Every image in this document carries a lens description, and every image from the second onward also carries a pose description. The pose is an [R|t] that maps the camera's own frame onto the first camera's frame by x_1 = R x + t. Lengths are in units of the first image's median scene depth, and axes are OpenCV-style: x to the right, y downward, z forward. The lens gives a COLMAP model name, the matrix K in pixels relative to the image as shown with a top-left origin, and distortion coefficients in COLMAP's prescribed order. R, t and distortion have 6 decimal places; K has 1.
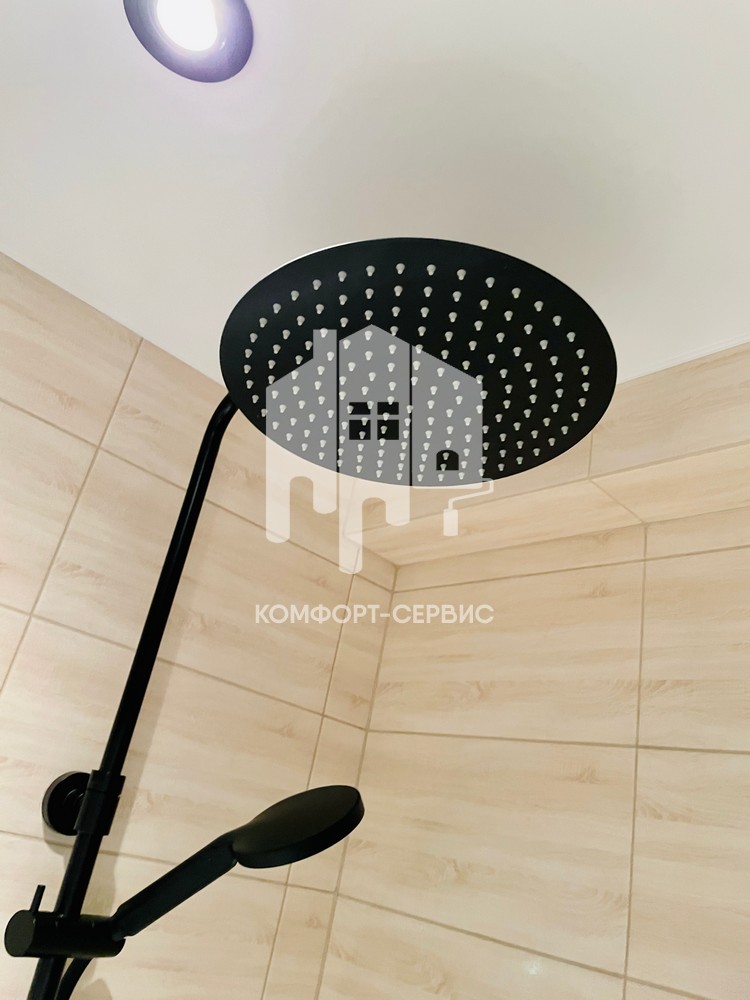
lens RADIAL K [[756.1, 0, 372.5], [0, 756.1, 497.5], [0, 0, 1]] dist [0.052228, -0.063924]
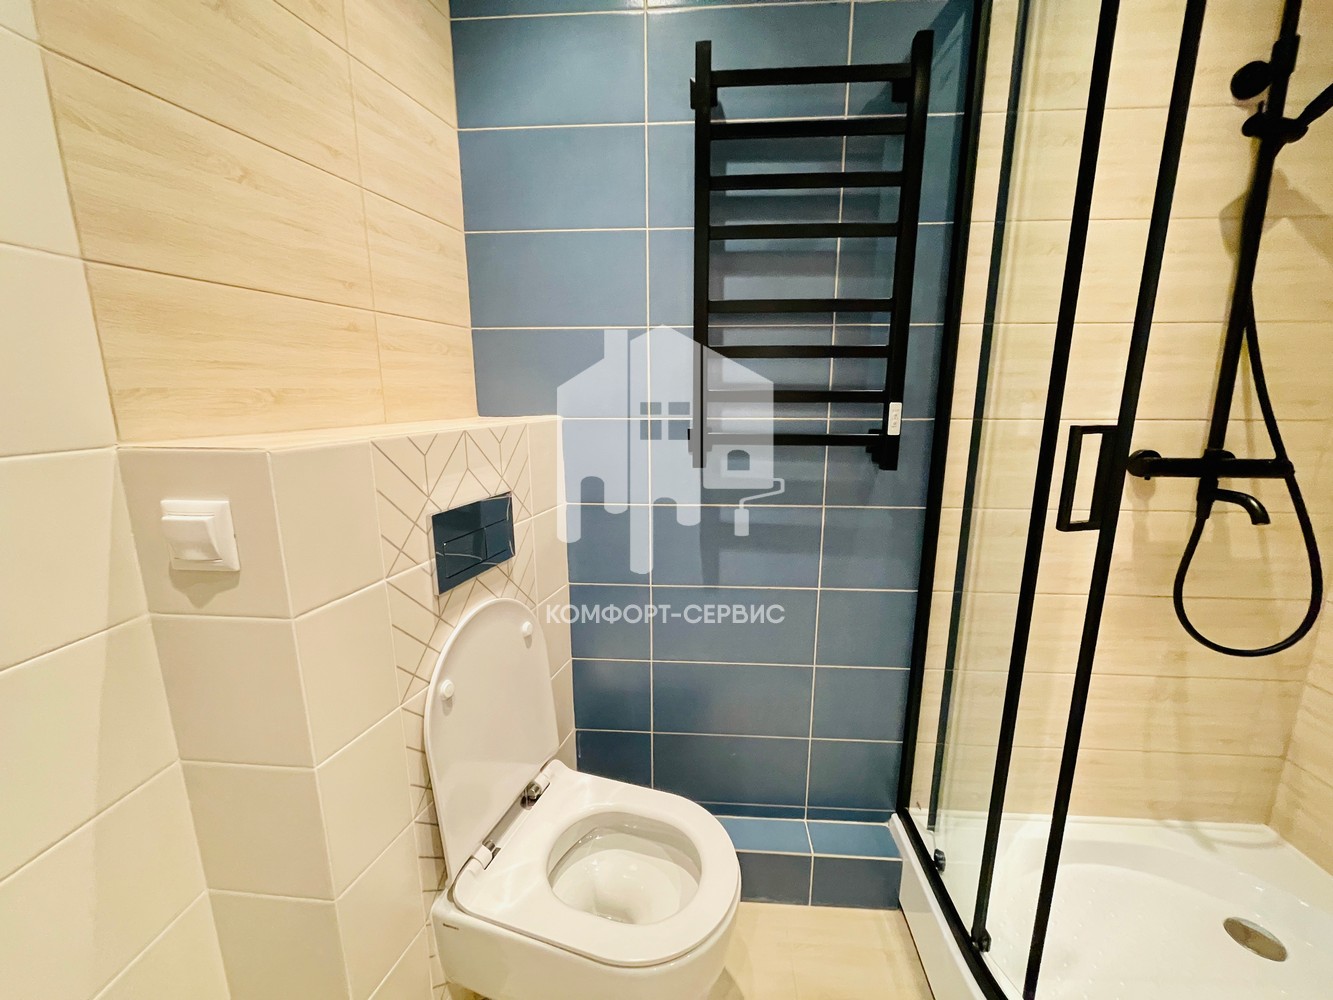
lens RADIAL K [[536.6, 0, 661.7], [0, 536.6, 498.3], [0, 0, 1]] dist [-0.005848, 0.000554]
pose [[0.659023, -0.042523, -0.750920, -0.436773], [0.427856, 0.842312, 0.327796, 0.232041], [0.618570, -0.537311, 0.573296, -1.306928]]
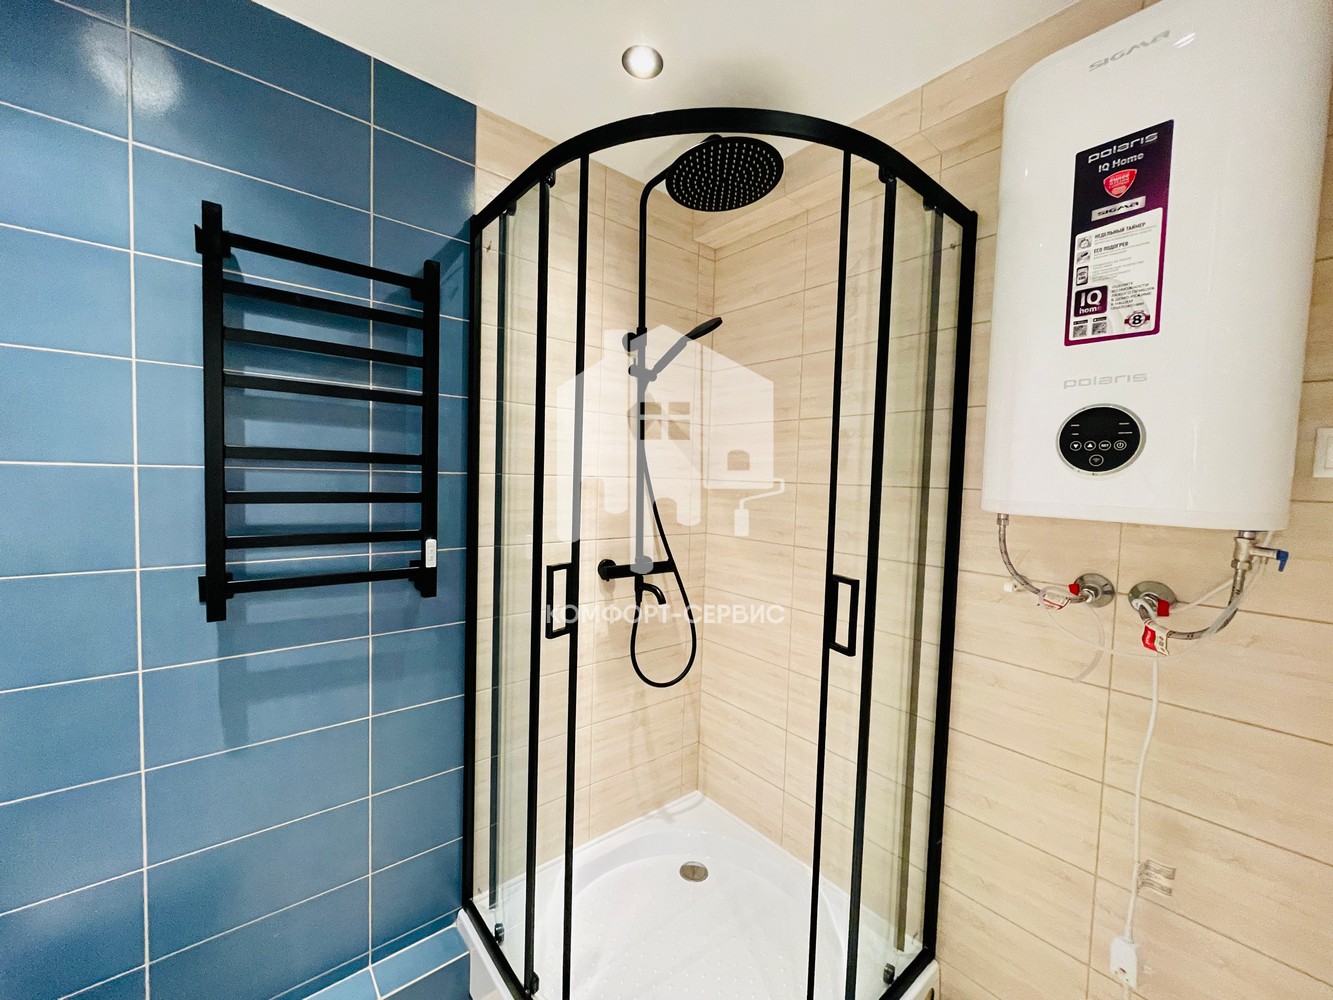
lens RADIAL K [[536.6, 0, 662.5], [0, 536.6, 503.1], [0, 0, 1]] dist [-0.005848, 0.000554]
pose [[0.985330, -0.154648, -0.072177, -0.215583], [0.170538, 0.876081, 0.450998, -0.000433], [-0.006513, -0.456690, 0.889602, -1.419449]]
